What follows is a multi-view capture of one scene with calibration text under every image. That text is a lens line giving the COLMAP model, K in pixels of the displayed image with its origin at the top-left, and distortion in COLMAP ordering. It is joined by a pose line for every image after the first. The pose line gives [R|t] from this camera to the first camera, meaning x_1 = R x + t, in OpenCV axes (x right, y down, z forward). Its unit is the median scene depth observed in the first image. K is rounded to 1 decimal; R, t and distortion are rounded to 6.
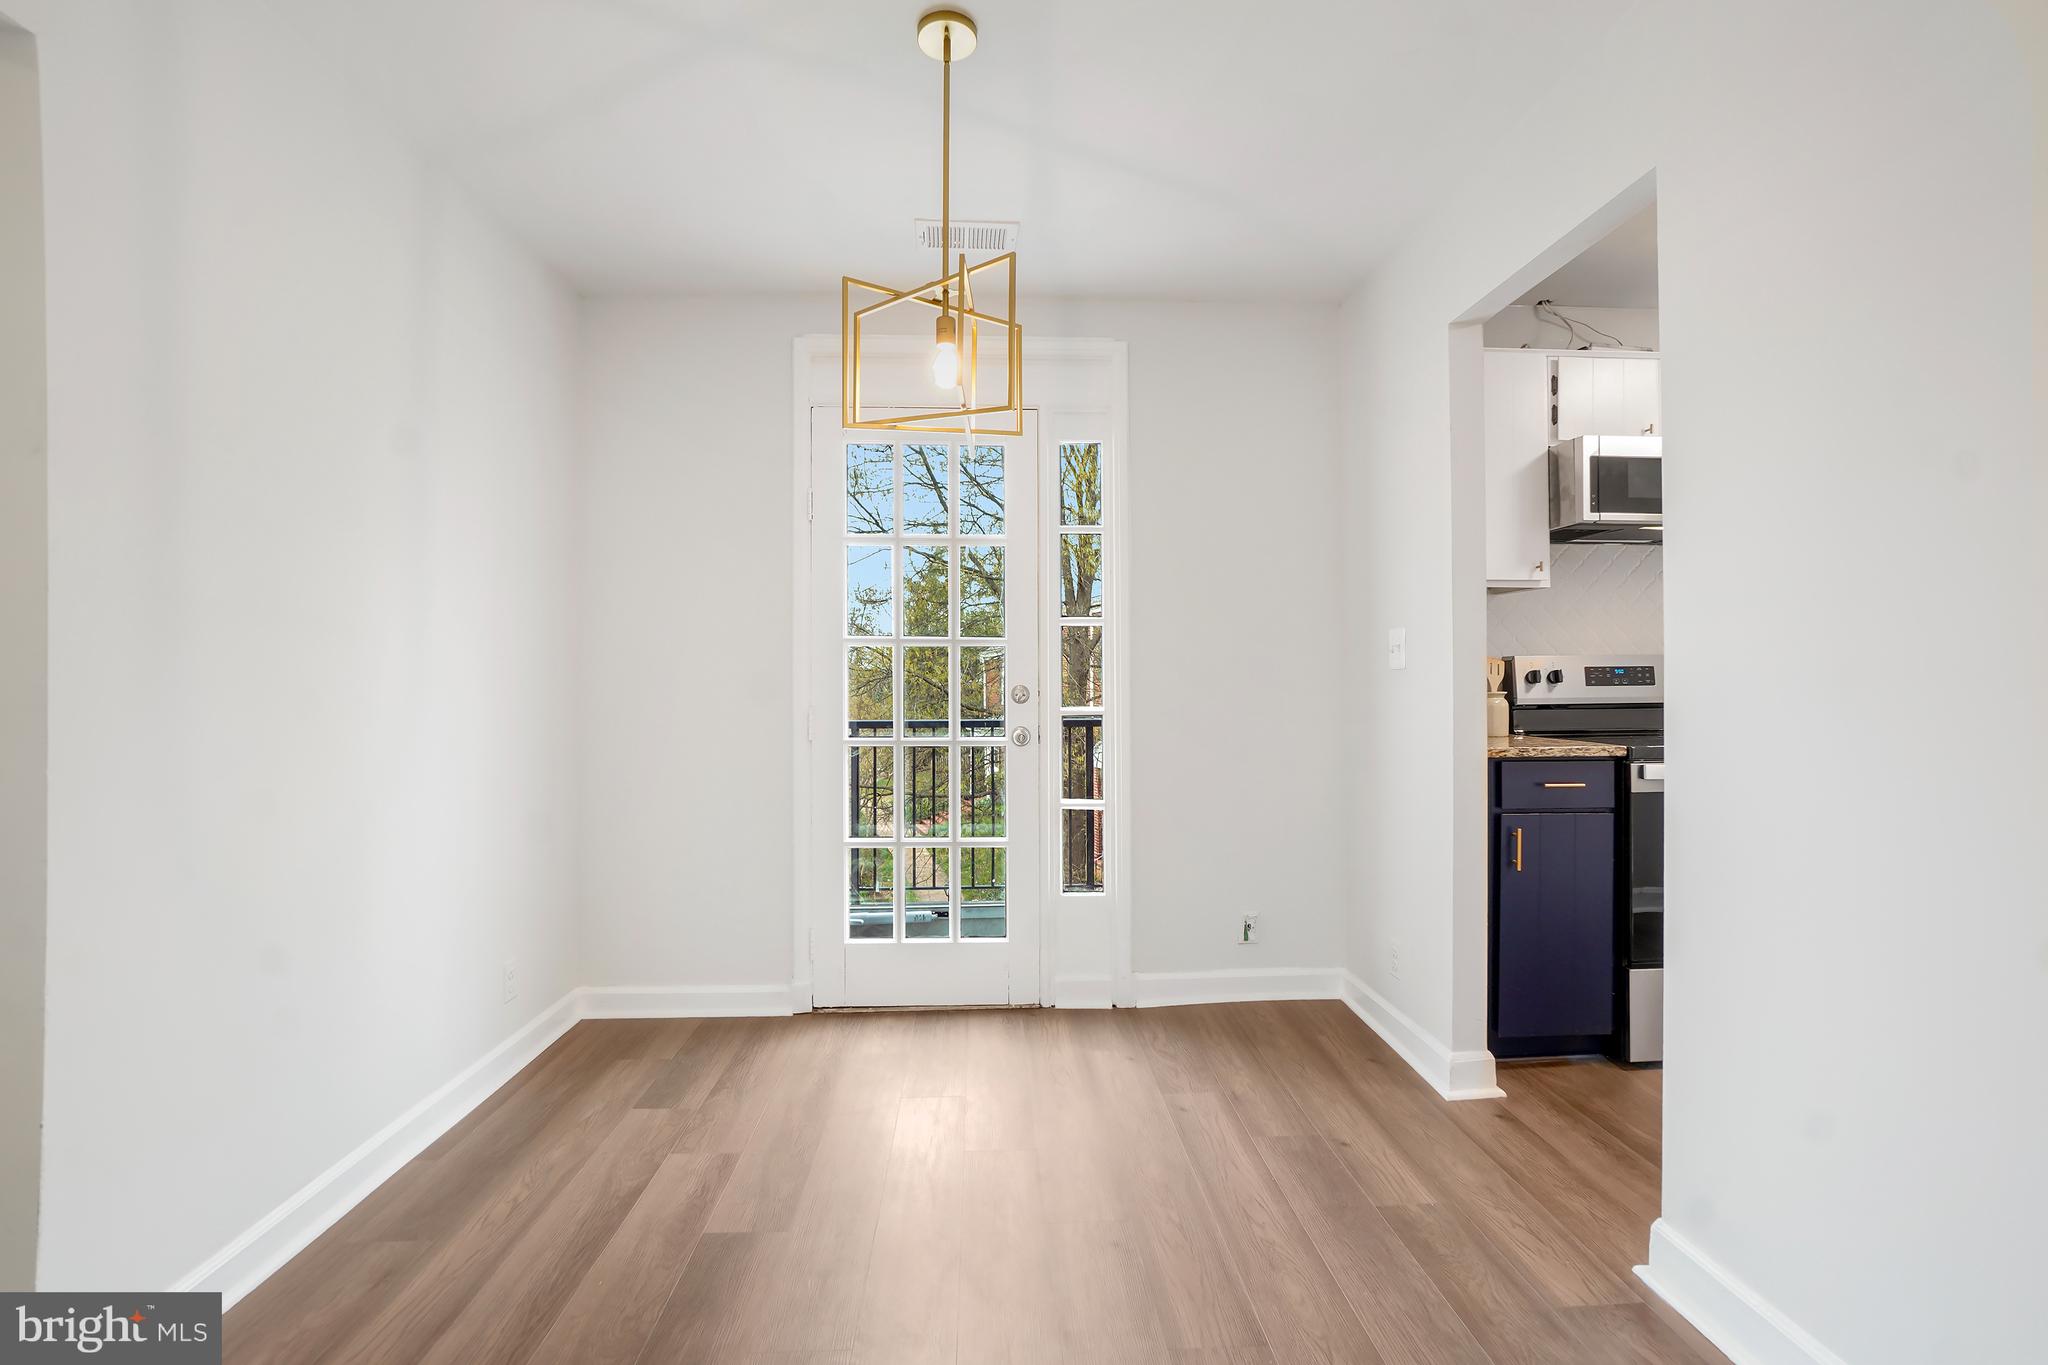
lens RADIAL K [[891.7, 0, 1041.6], [0, 891.7, 674.2], [0, 0, 1]] dist [-0.021802, 0.000223]
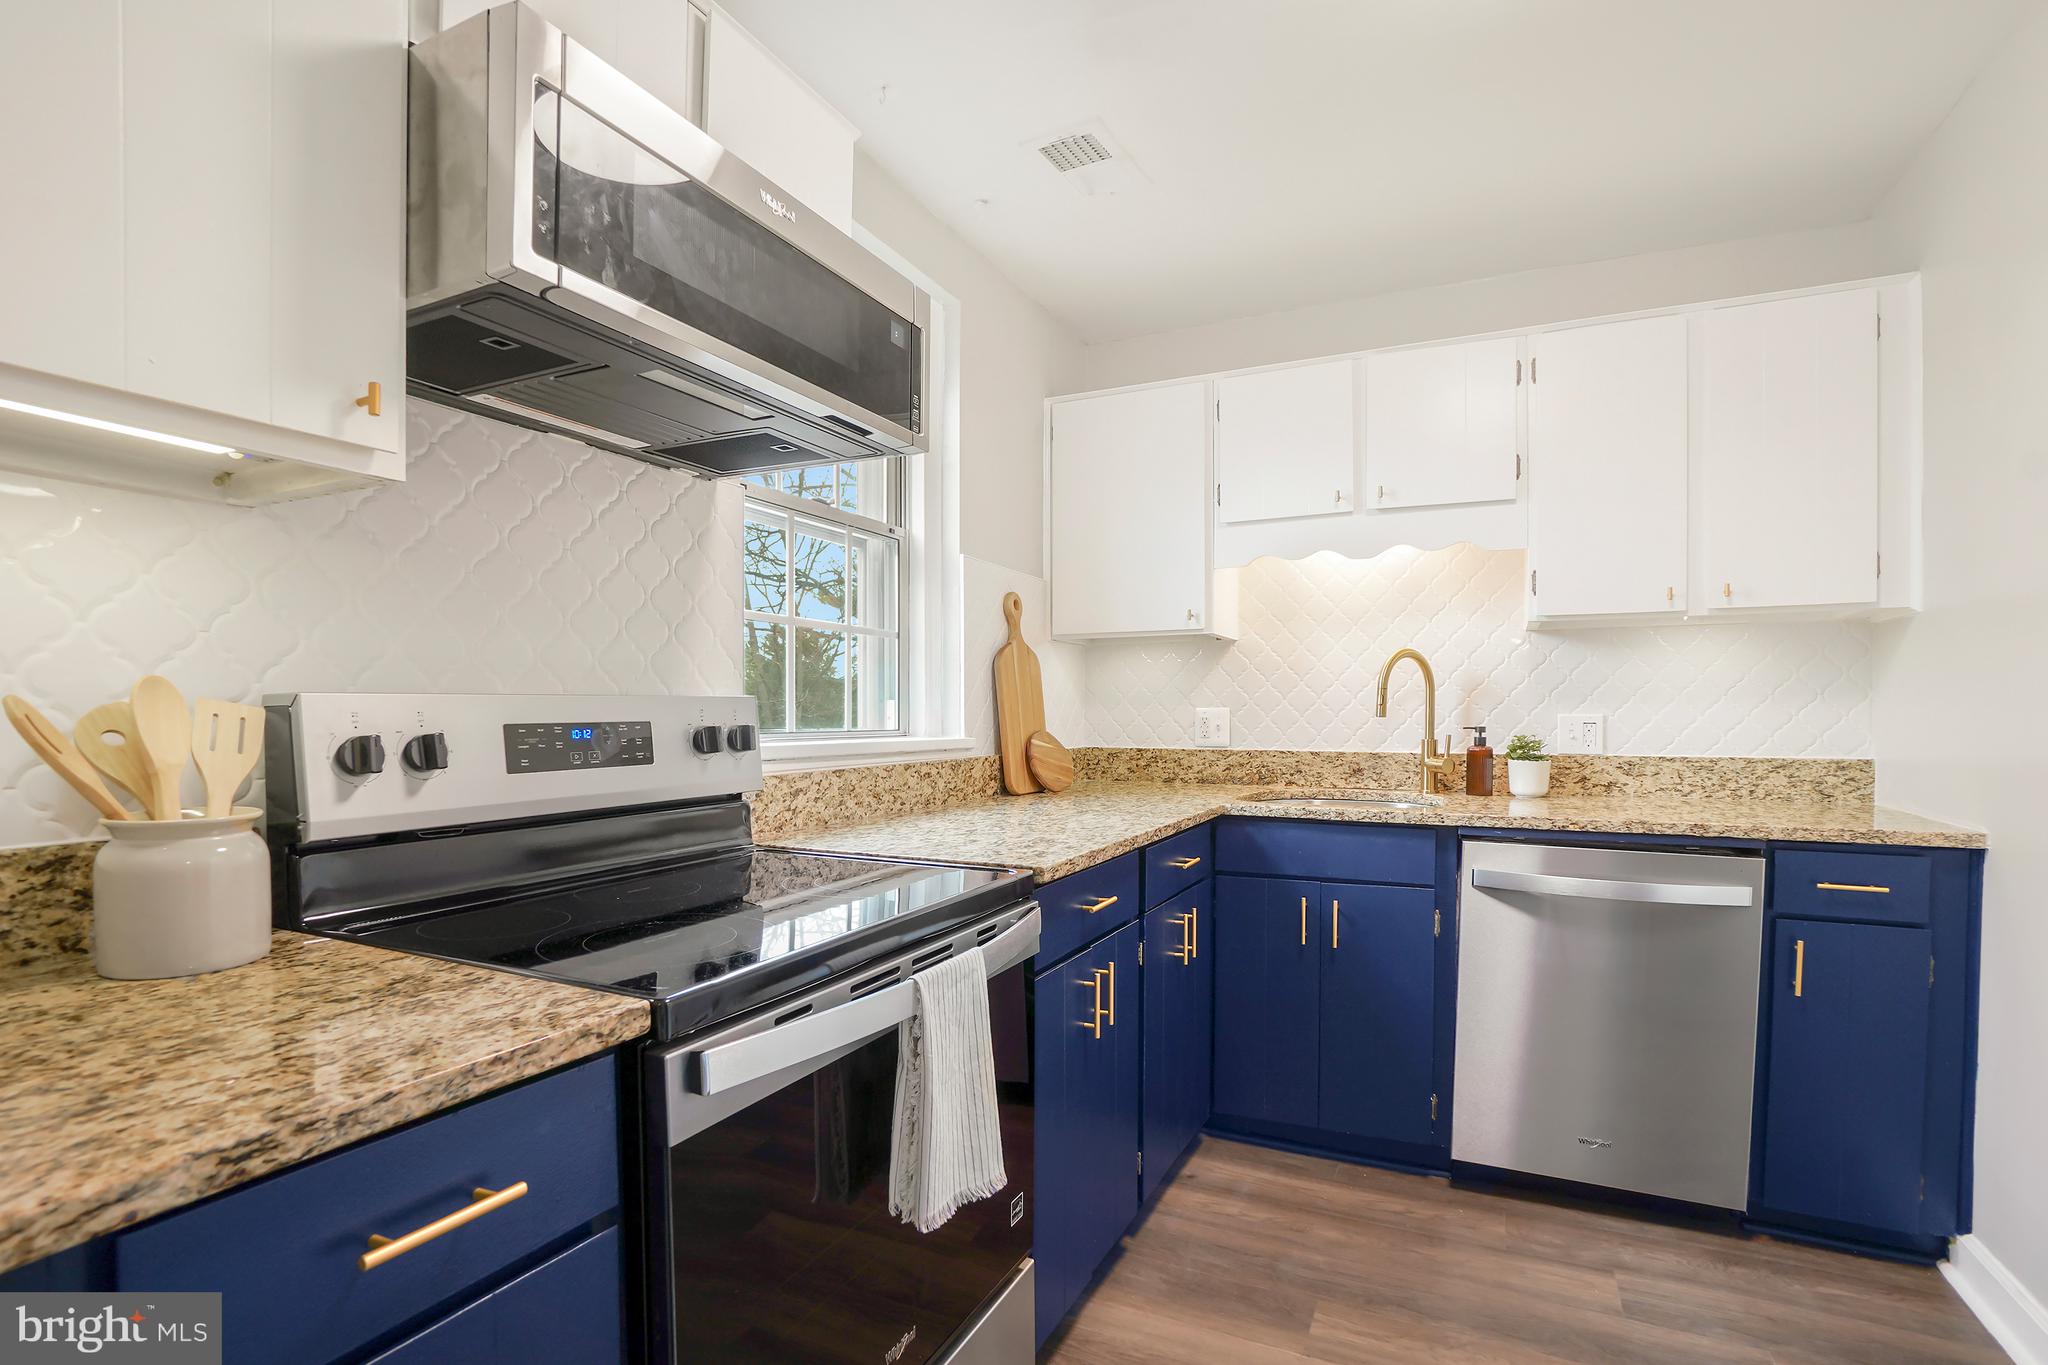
lens RADIAL K [[974.7, 0, 1034.3], [0, 974.7, 735.6], [0, 0, 1]] dist [-0.035961, 0.000667]
pose [[0.480118, -0.018292, 0.877013, 0.382777], [-0.010315, 0.999596, 0.026496, -0.018179], [-0.877143, -0.021767, 0.479735, 0.639610]]
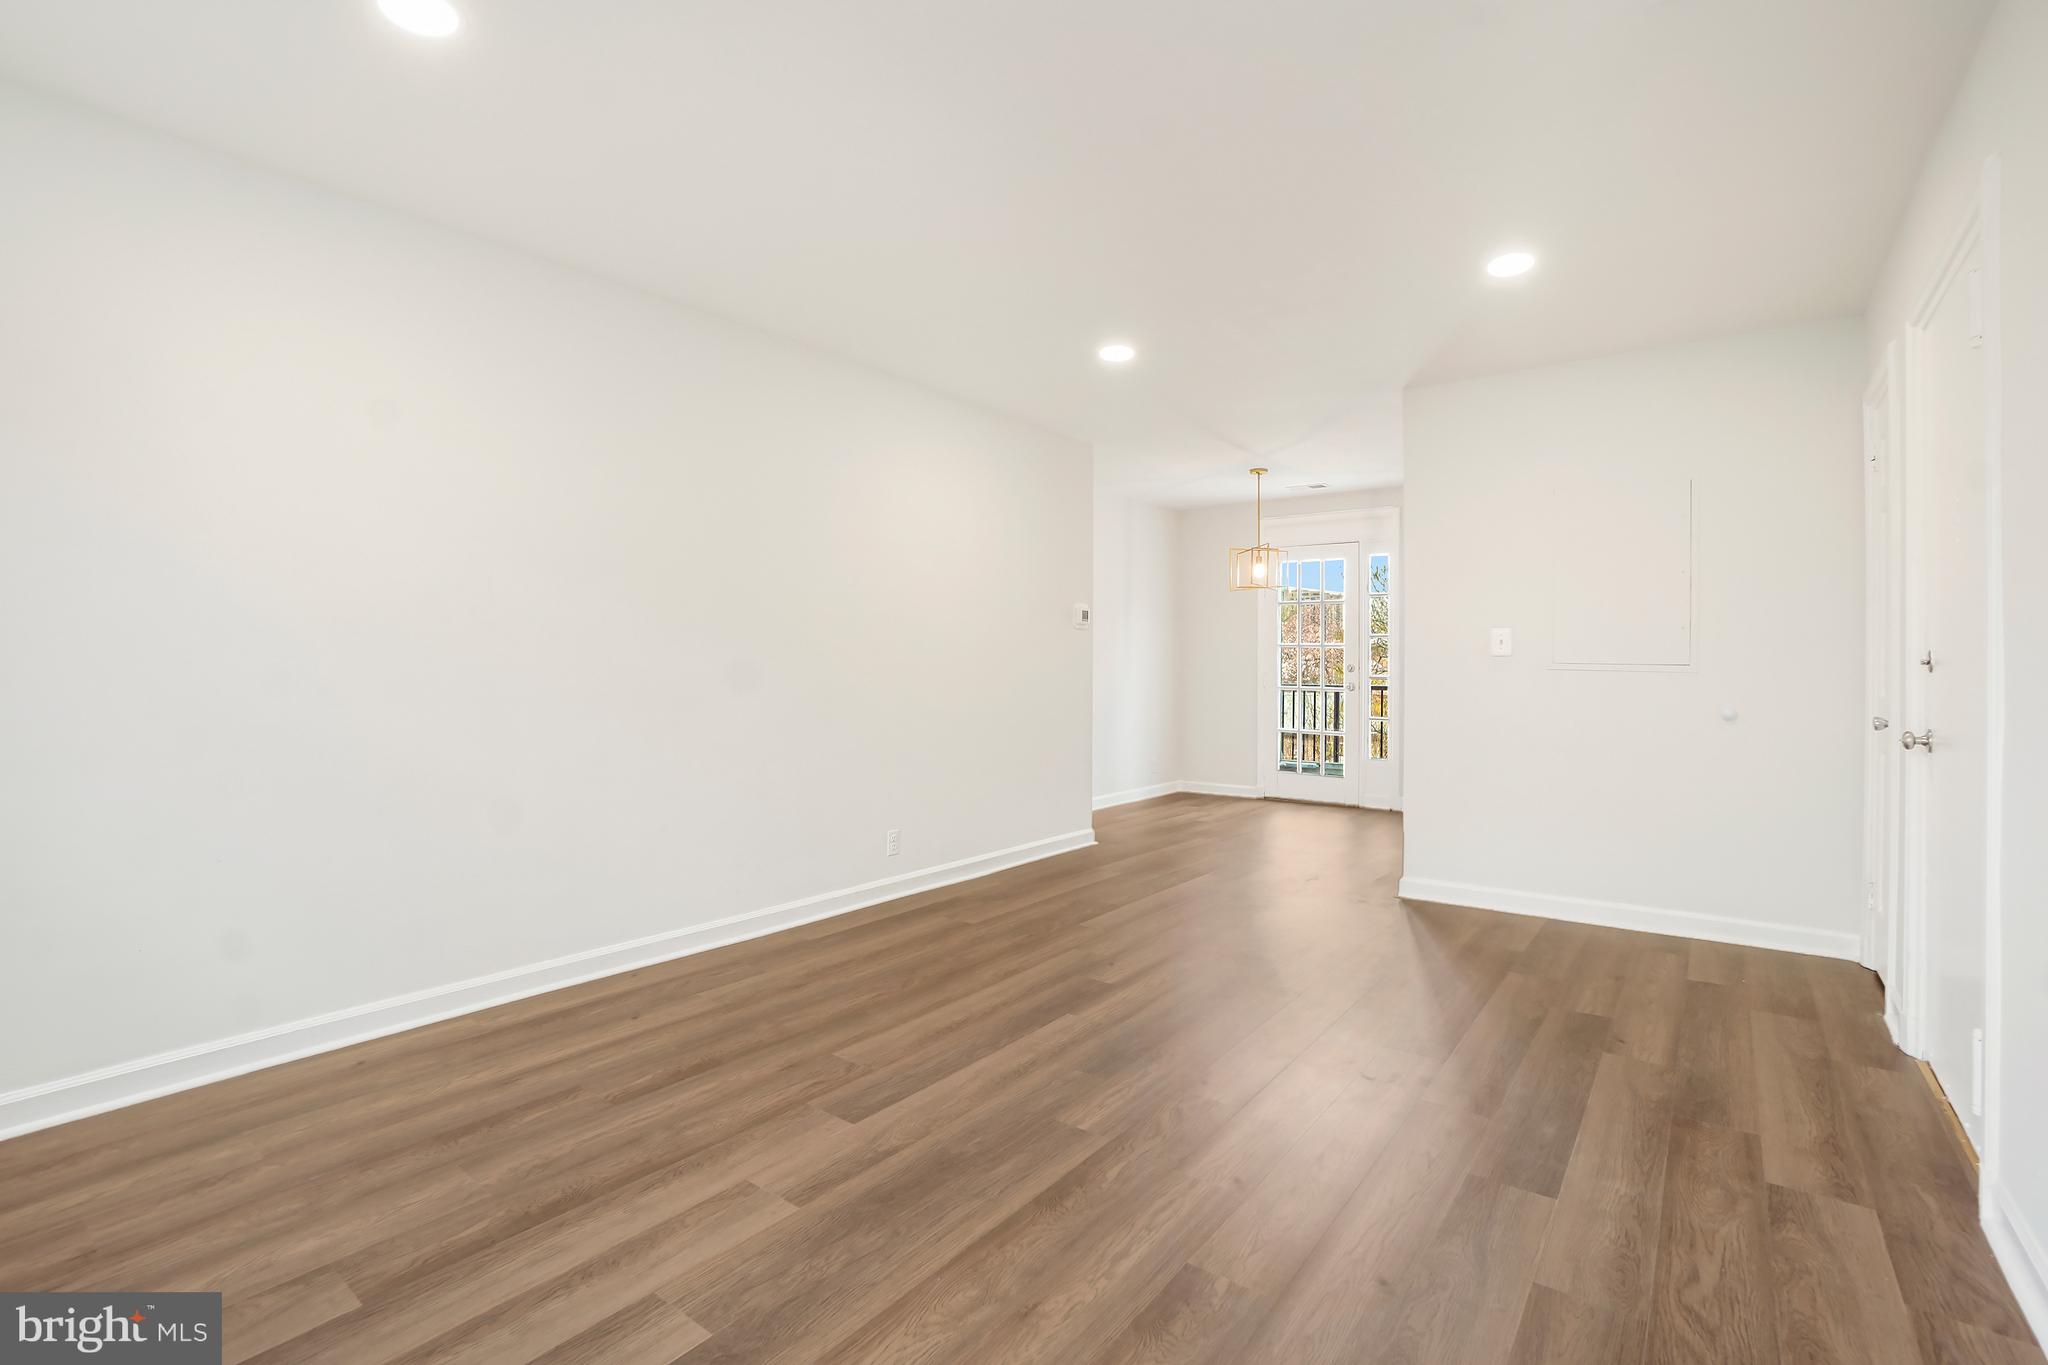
lens RADIAL K [[930.6, 0, 1021.5], [0, 930.6, 672.8], [0, 0, 1]] dist [-0.049262, 0.012814]
pose [[0.754322, 0.010148, -0.656426, 0.966099], [0.006775, 0.999707, 0.023241, -0.030144], [0.656469, -0.021979, 0.754033, -1.423181]]
